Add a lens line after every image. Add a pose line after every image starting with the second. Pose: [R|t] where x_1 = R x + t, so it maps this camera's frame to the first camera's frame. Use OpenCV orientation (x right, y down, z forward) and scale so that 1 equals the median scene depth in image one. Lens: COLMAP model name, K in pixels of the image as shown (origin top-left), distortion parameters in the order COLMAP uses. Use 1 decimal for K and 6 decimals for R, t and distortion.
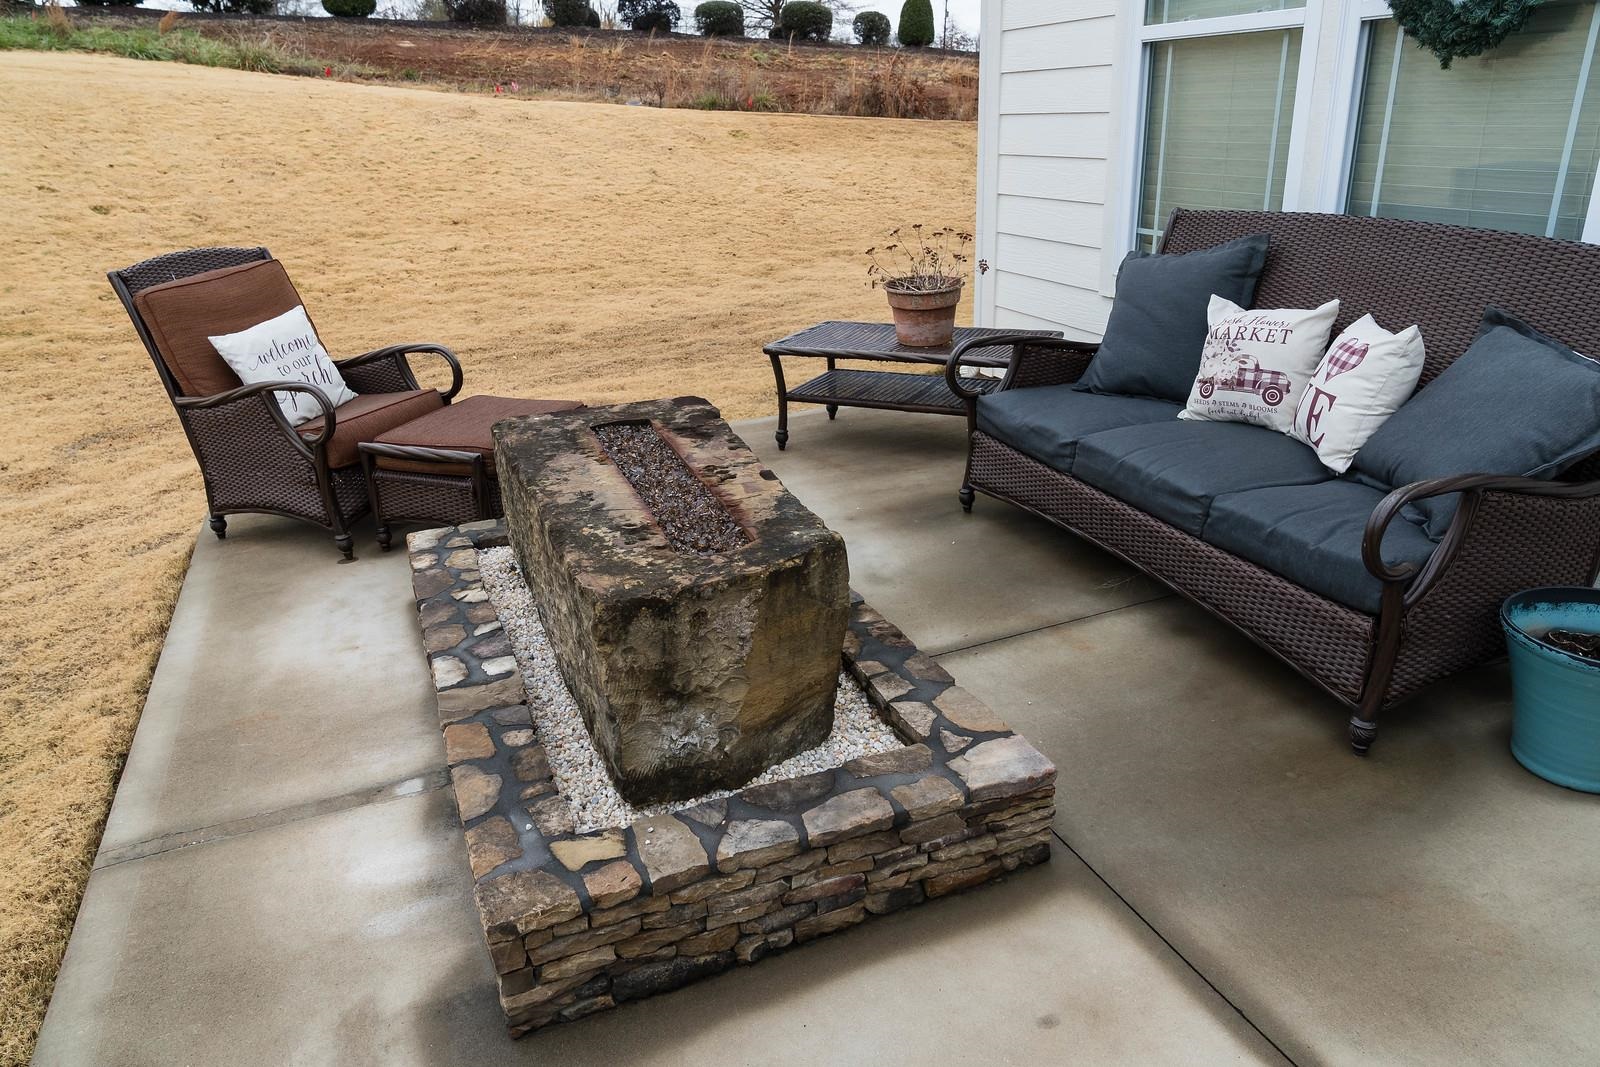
lens RADIAL K [[1105.2, 0, 794.8], [0, 1105.2, 534.1], [0, 0, 1]] dist [-0.035539, 0.023285]
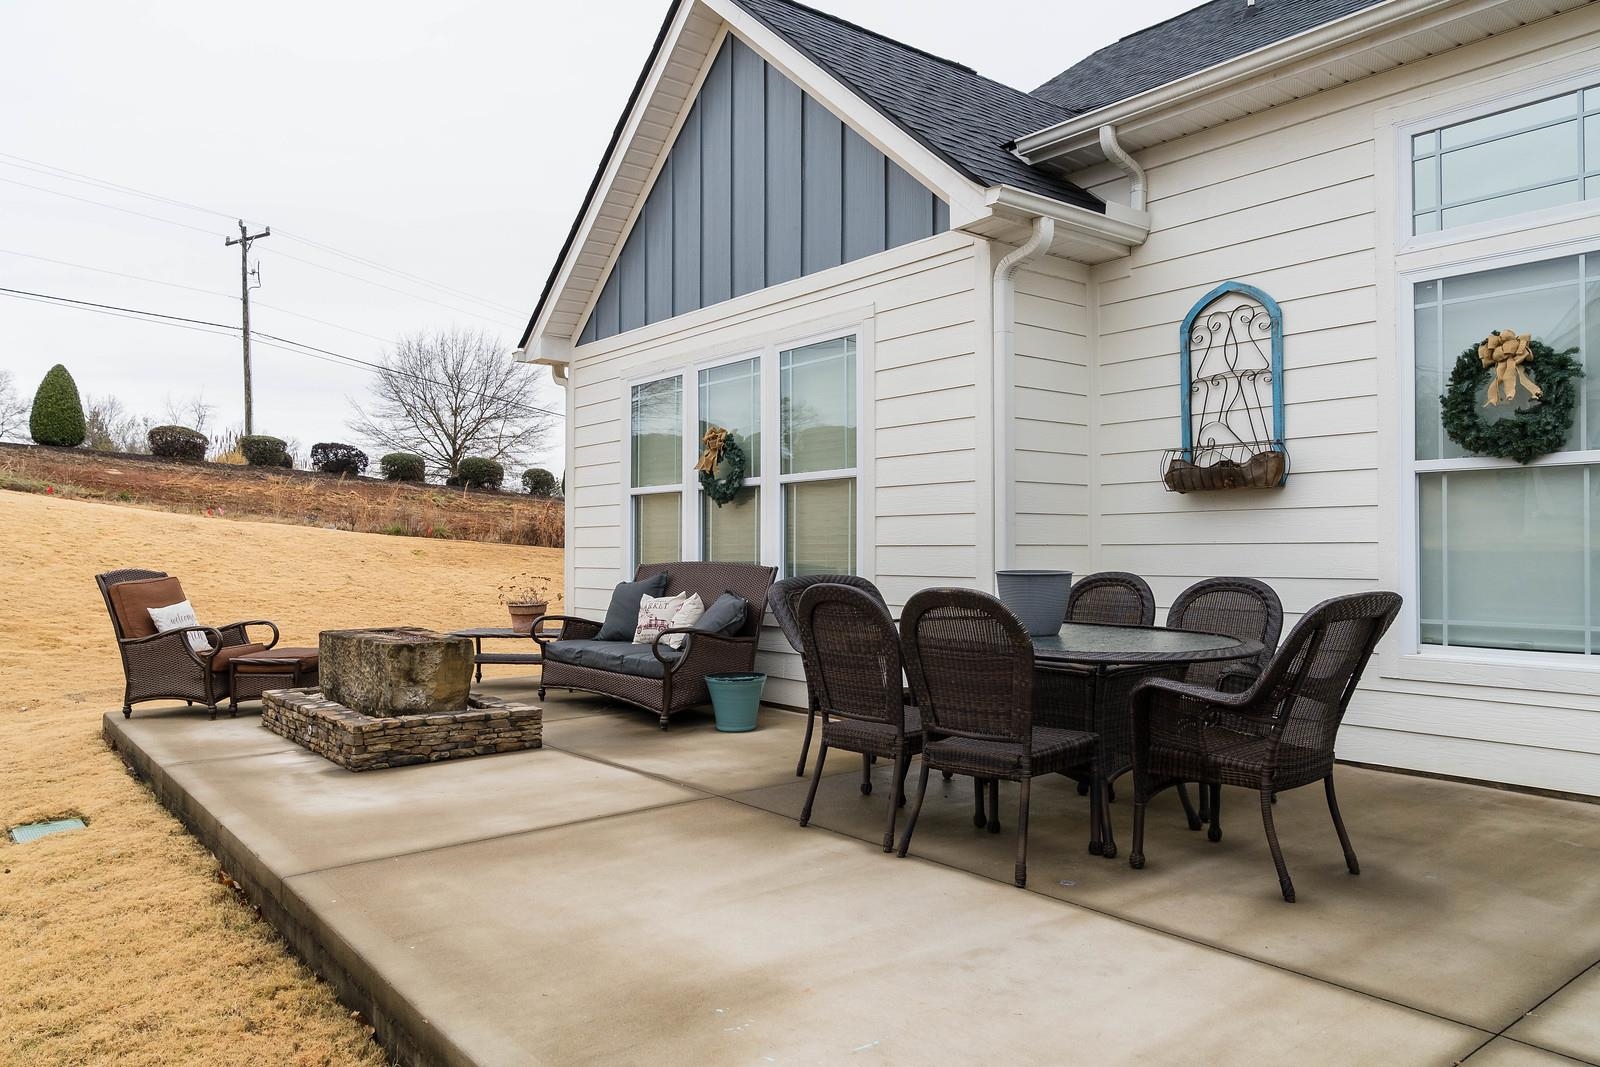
lens RADIAL K [[1105.2, 0, 794.8], [0, 1105.2, 534.1], [0, 0, 1]] dist [-0.035539, 0.023285]
pose [[0.958162, 0.040800, 0.283303, 0.003790], [0.069569, 0.926910, -0.368778, 0.143783], [-0.277642, 0.373058, 0.885292, -0.317141]]
